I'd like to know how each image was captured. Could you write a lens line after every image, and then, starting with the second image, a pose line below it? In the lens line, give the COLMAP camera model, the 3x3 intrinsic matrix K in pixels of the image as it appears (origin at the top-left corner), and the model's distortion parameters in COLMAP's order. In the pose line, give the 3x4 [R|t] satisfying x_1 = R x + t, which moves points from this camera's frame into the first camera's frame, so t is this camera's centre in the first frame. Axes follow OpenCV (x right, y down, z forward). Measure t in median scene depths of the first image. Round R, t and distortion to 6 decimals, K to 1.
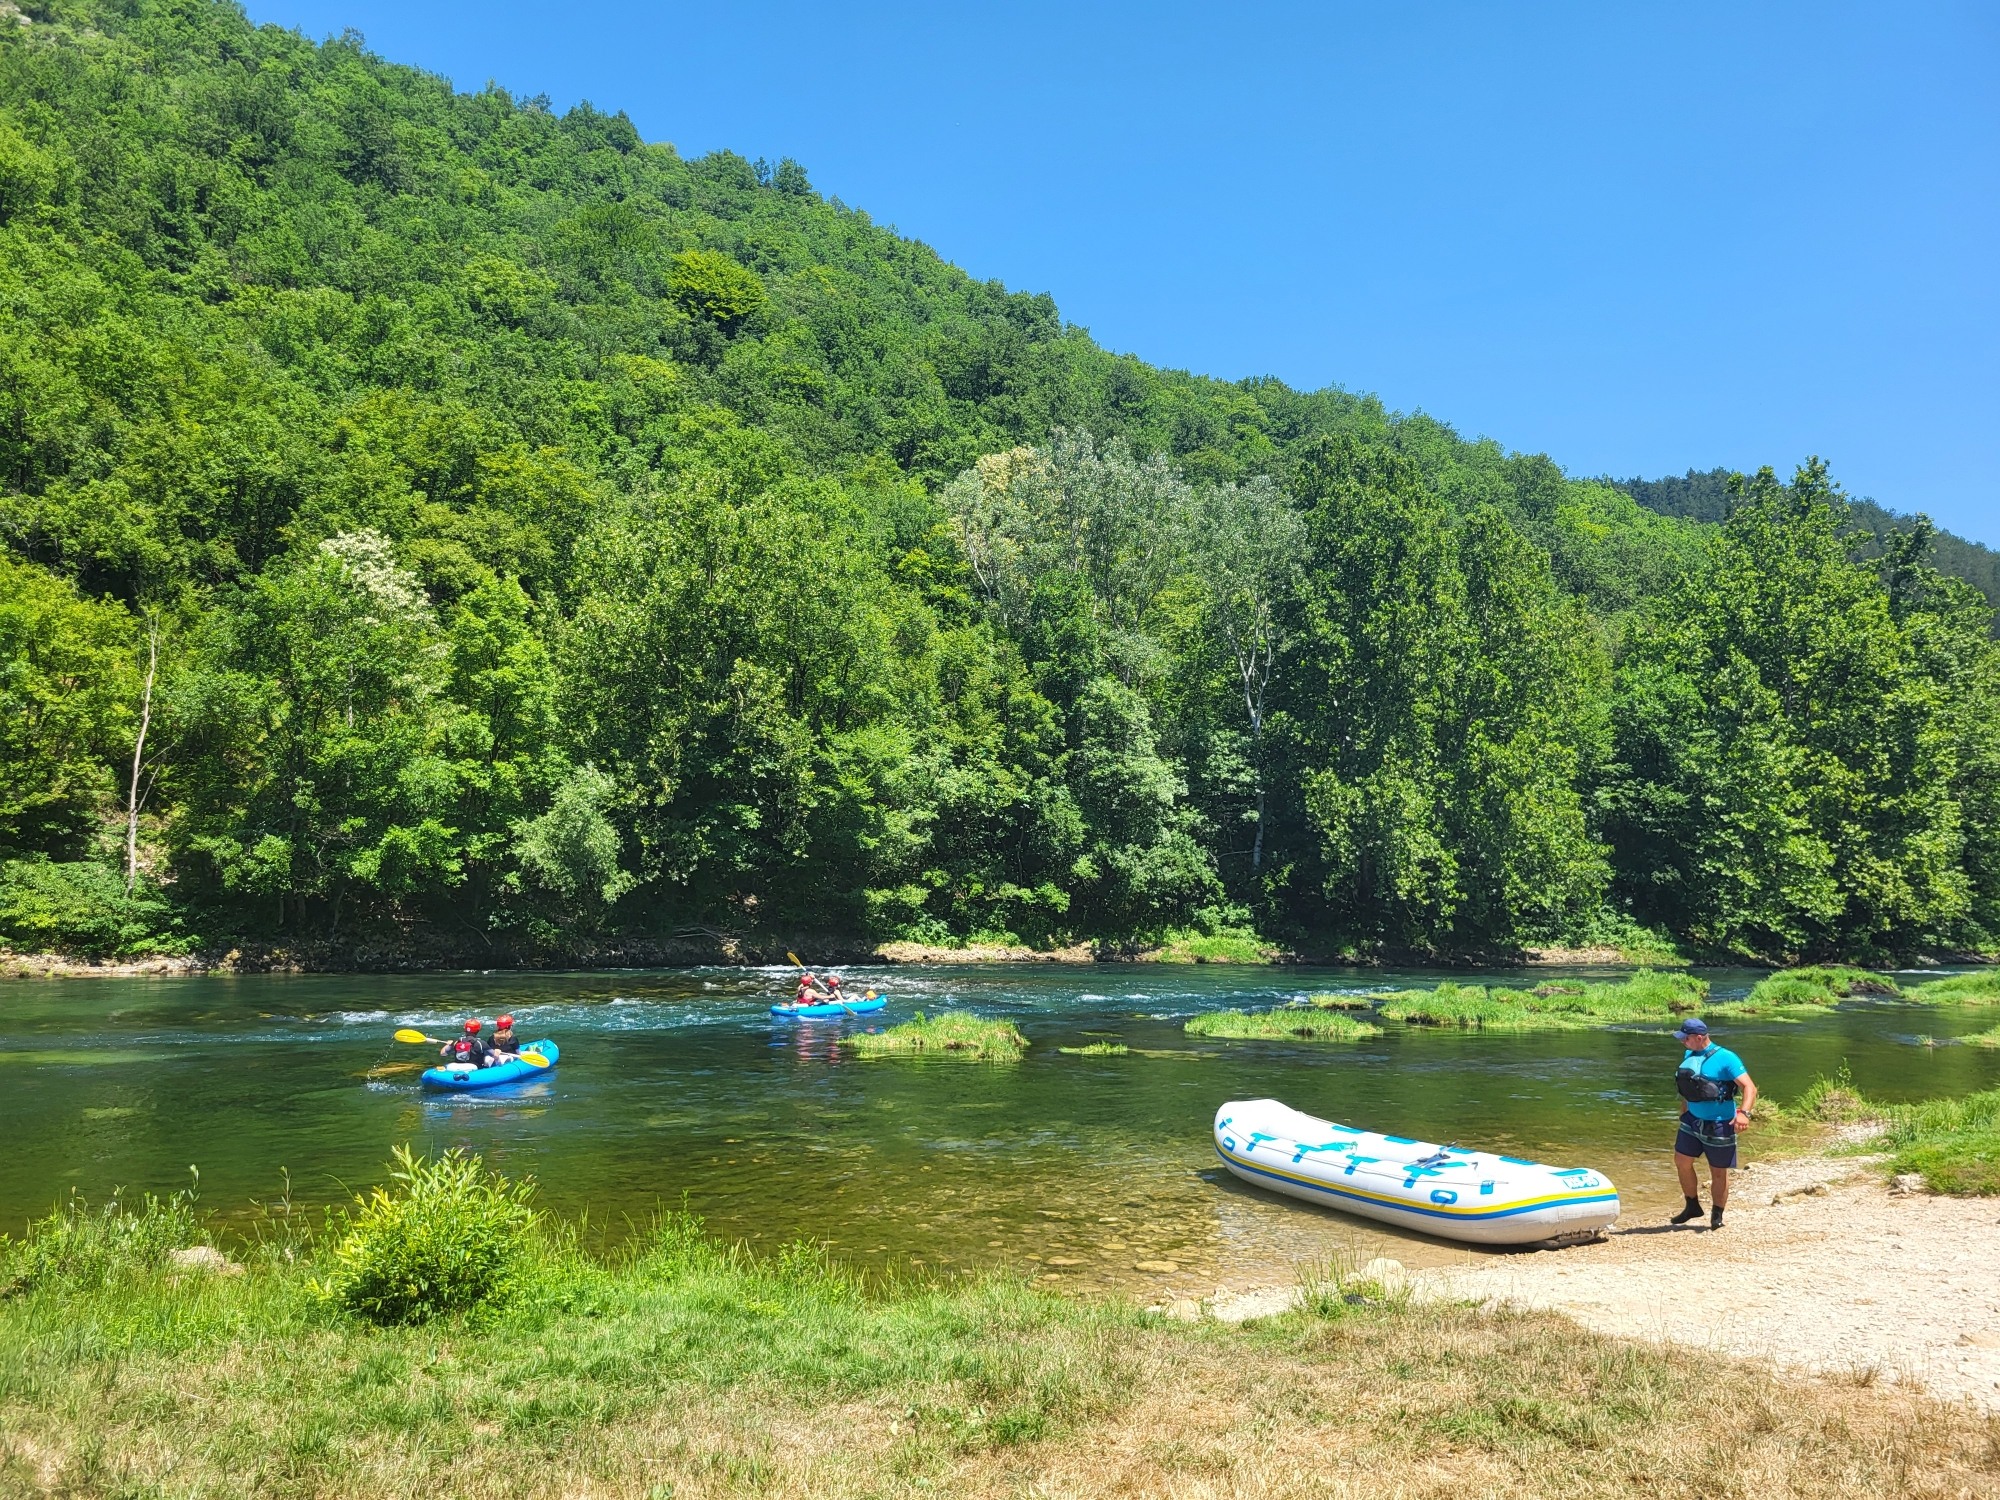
lens RADIAL K [[1546.9, 0, 1008.8], [0, 1546.9, 741.5], [0, 0, 1]] dist [0.039358, -0.014411]
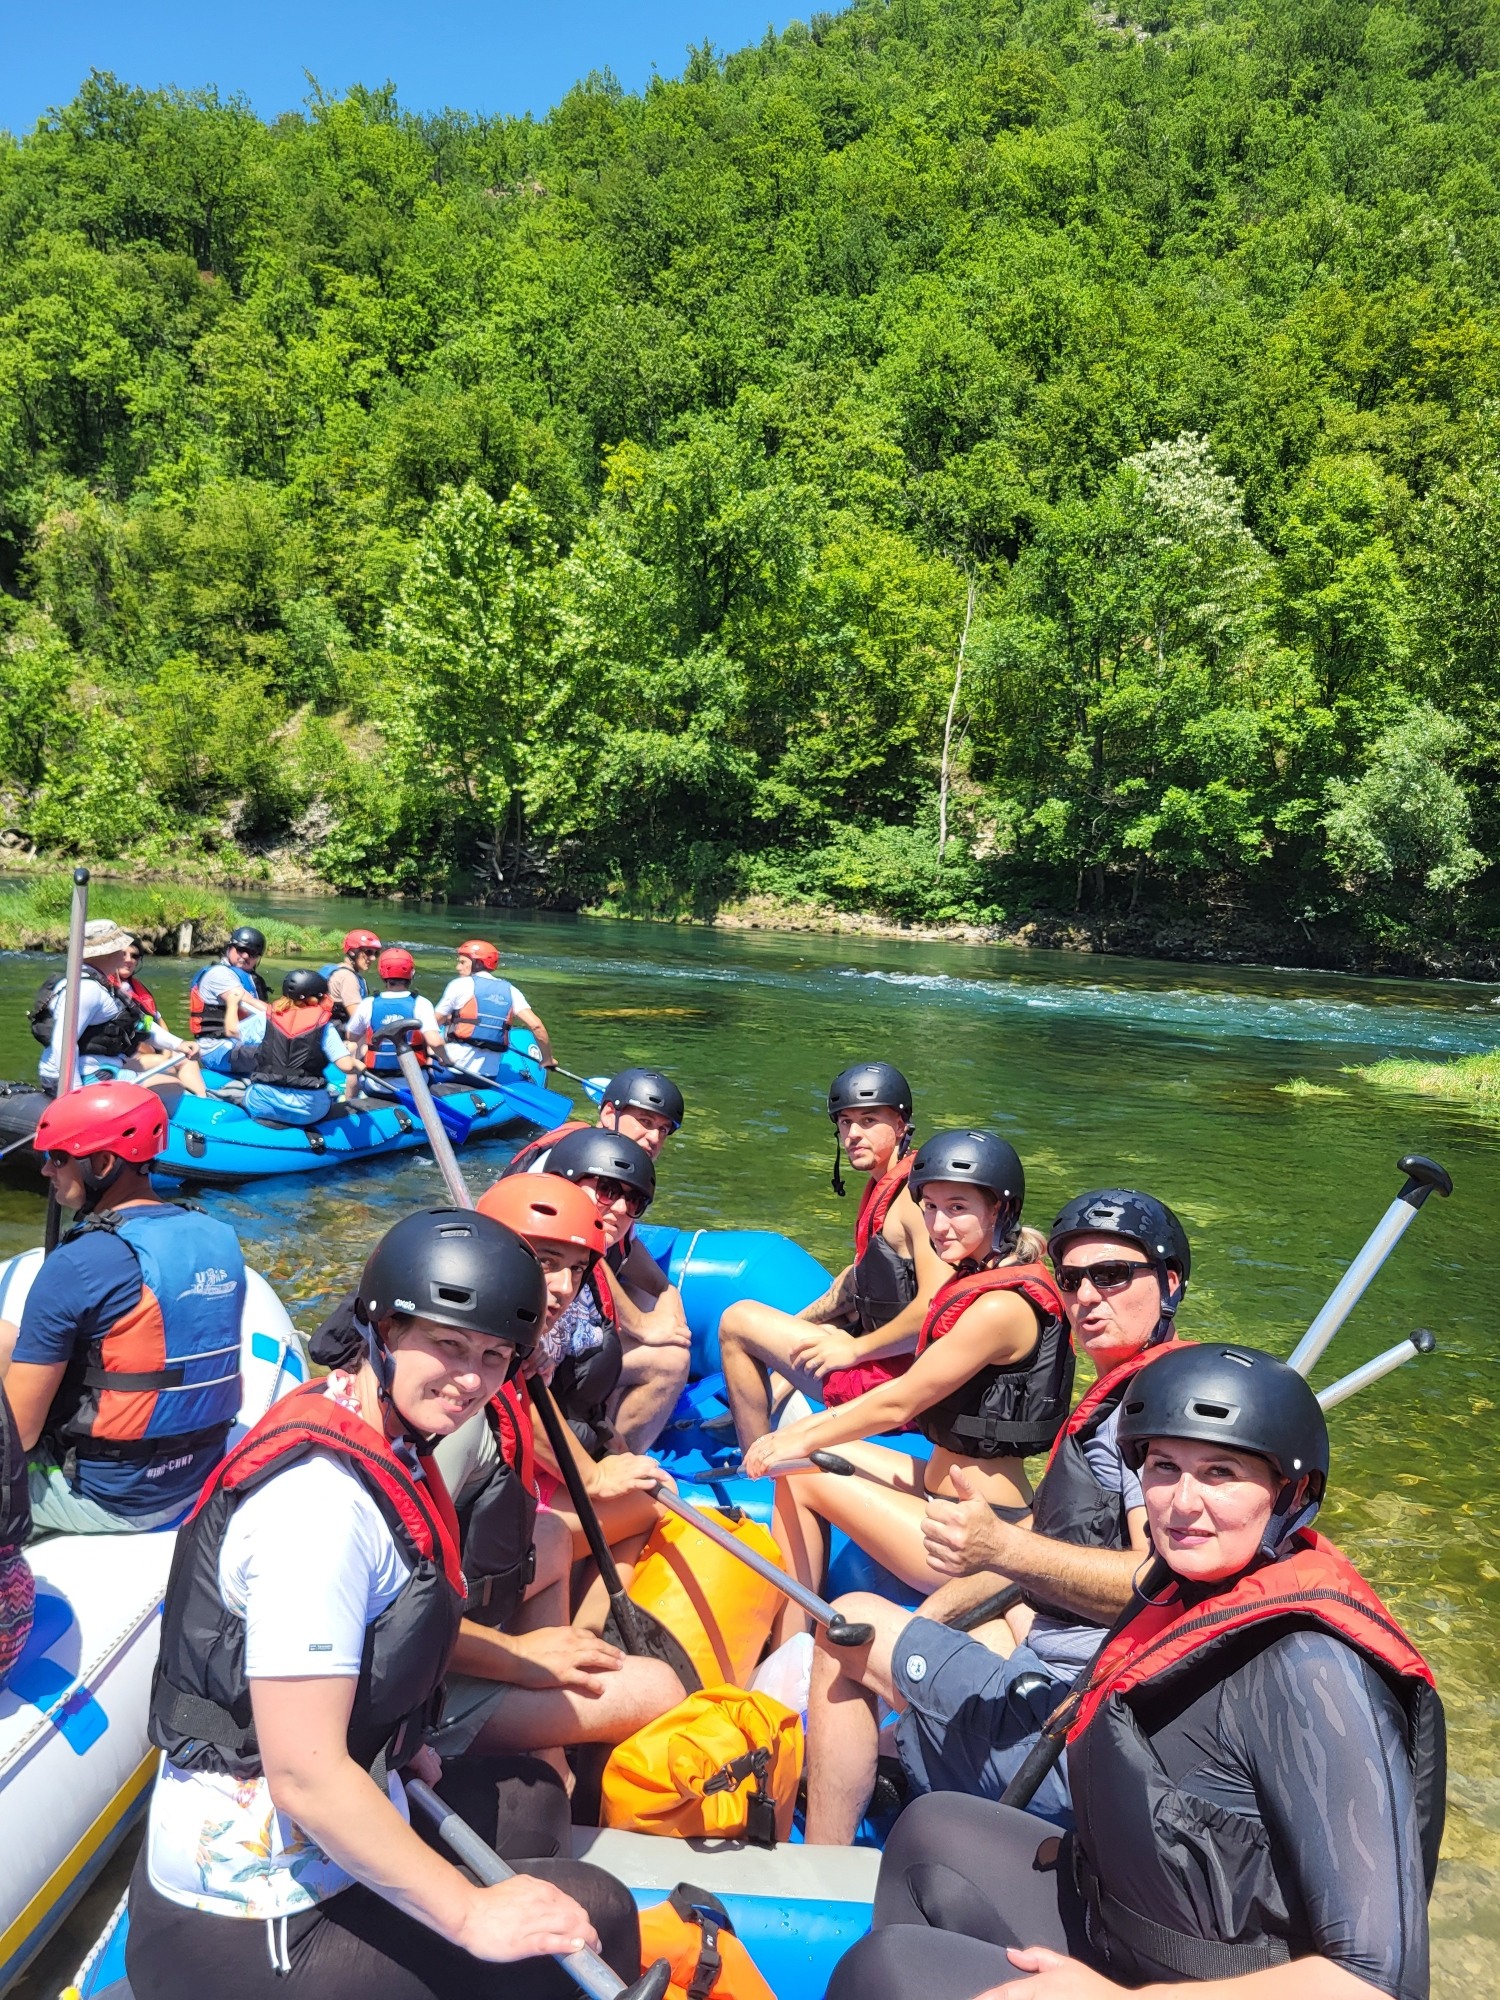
lens RADIAL K [[1546.9, 0, 715.3], [0, 1546.9, 1010.4], [0, 0, 1]] dist [0.039358, -0.014411]
pose [[0.648209, 0.097226, -0.755230, 0.067920], [0.021637, 0.989063, 0.145900, 0.032982], [0.761155, -0.110915, 0.639016, 0.185199]]
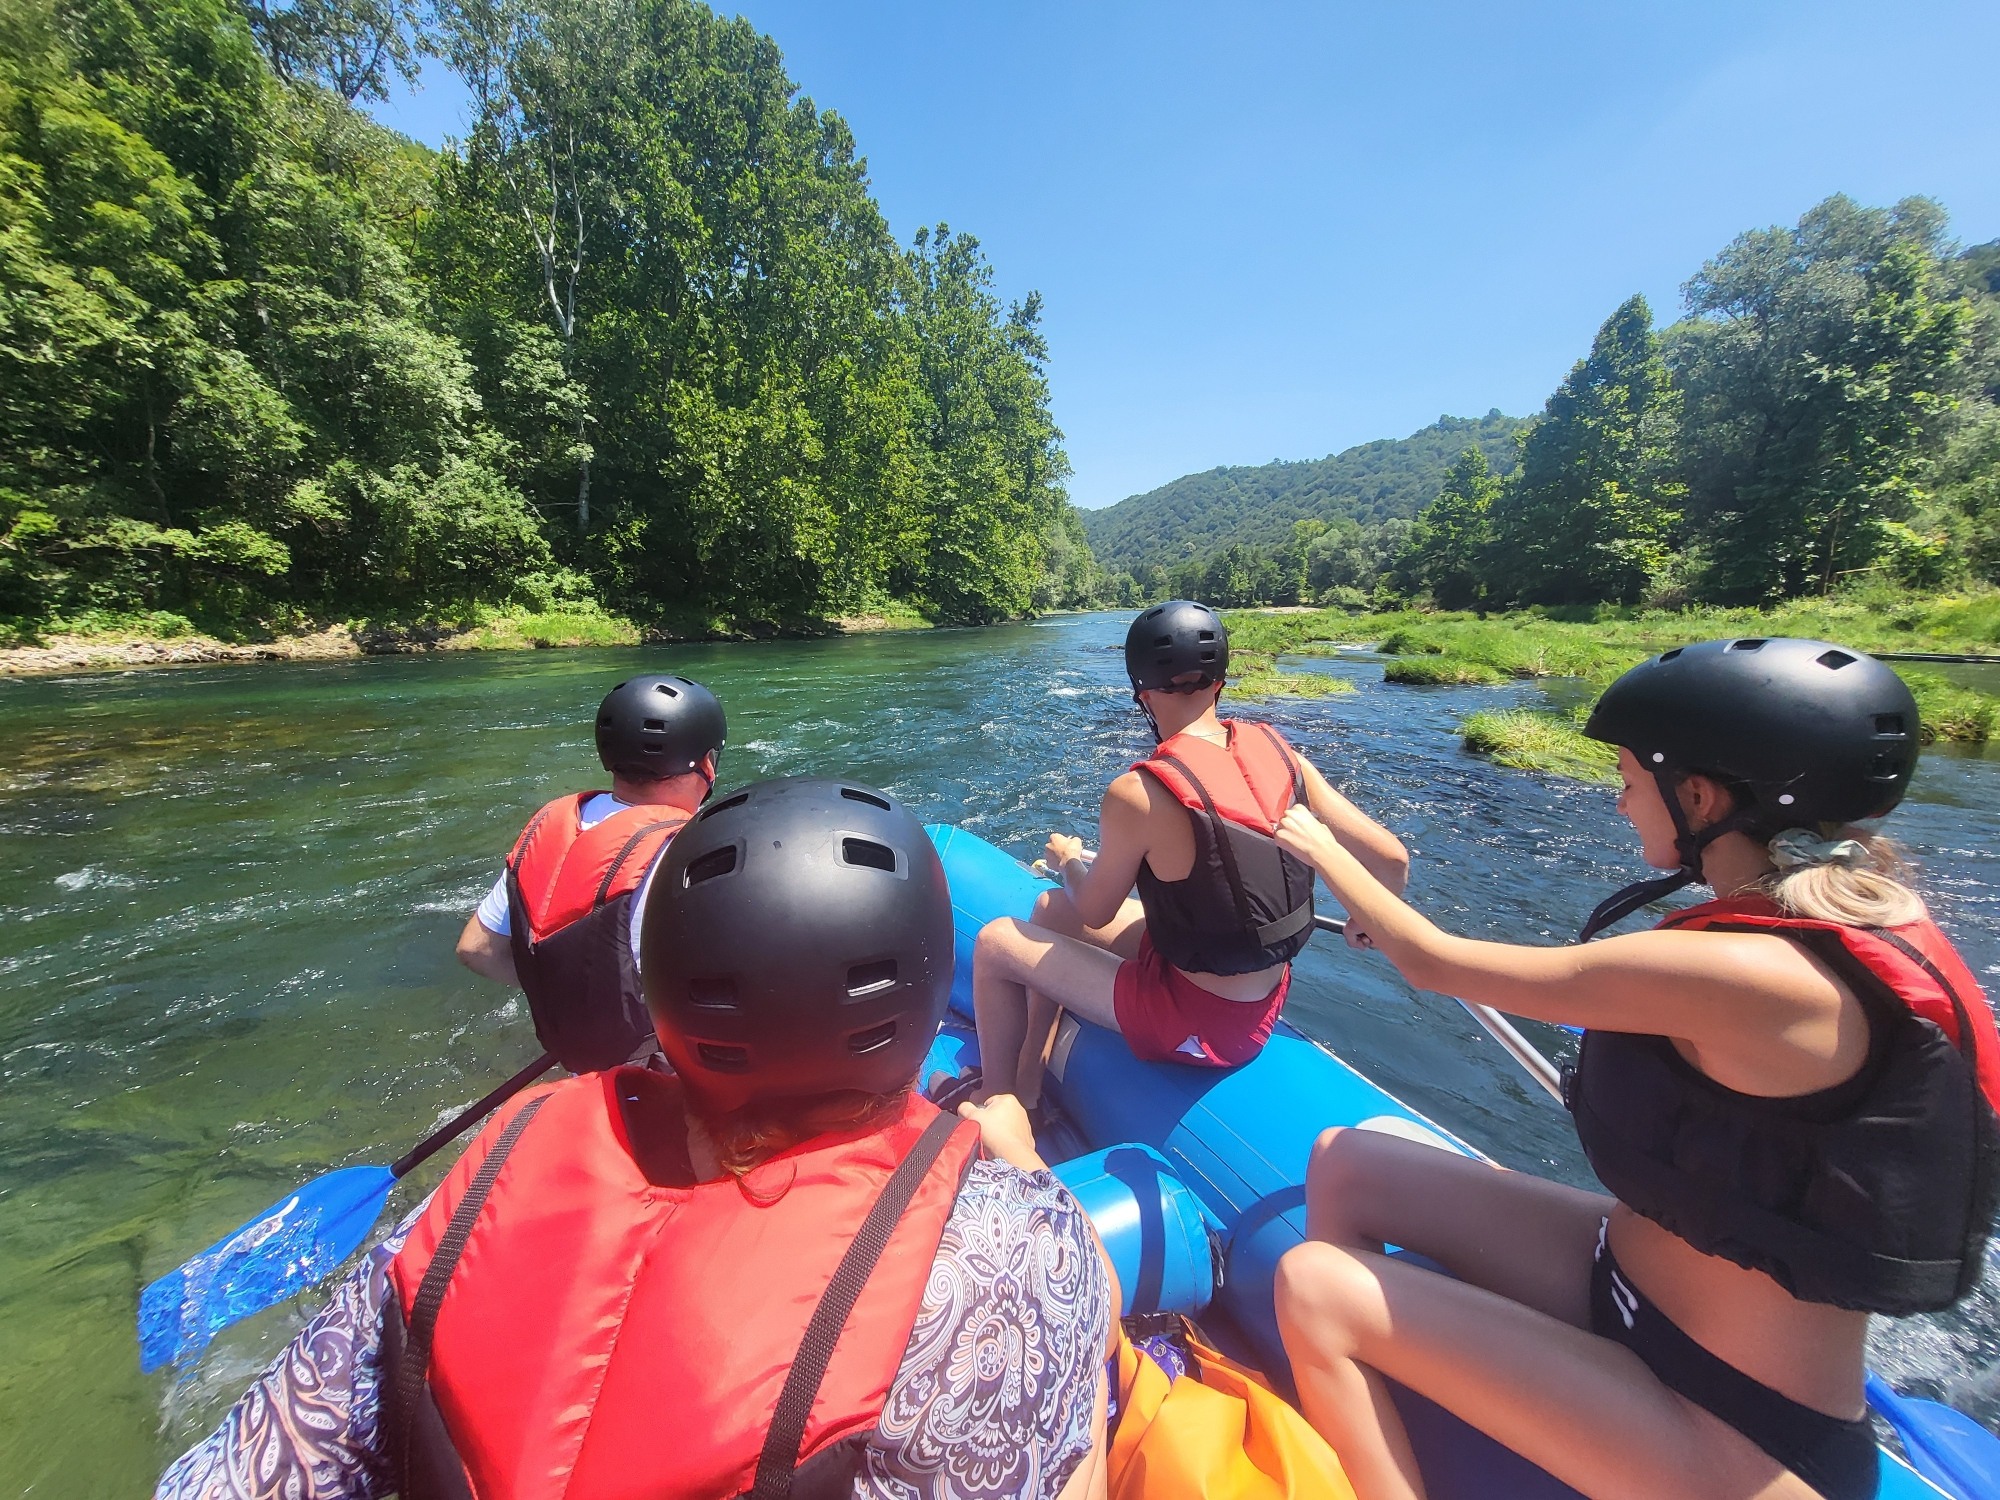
lens RADIAL K [[796.3, 0, 986.0], [0, 796.3, 761.6], [0, 0, 1]] dist [0.007161, -0.000954]
pose [[0.728631, -0.152381, 0.667741, 0.016927], [-0.048804, 0.960907, 0.272538, 0.083277], [-0.683166, -0.231168, 0.692709, 0.594995]]
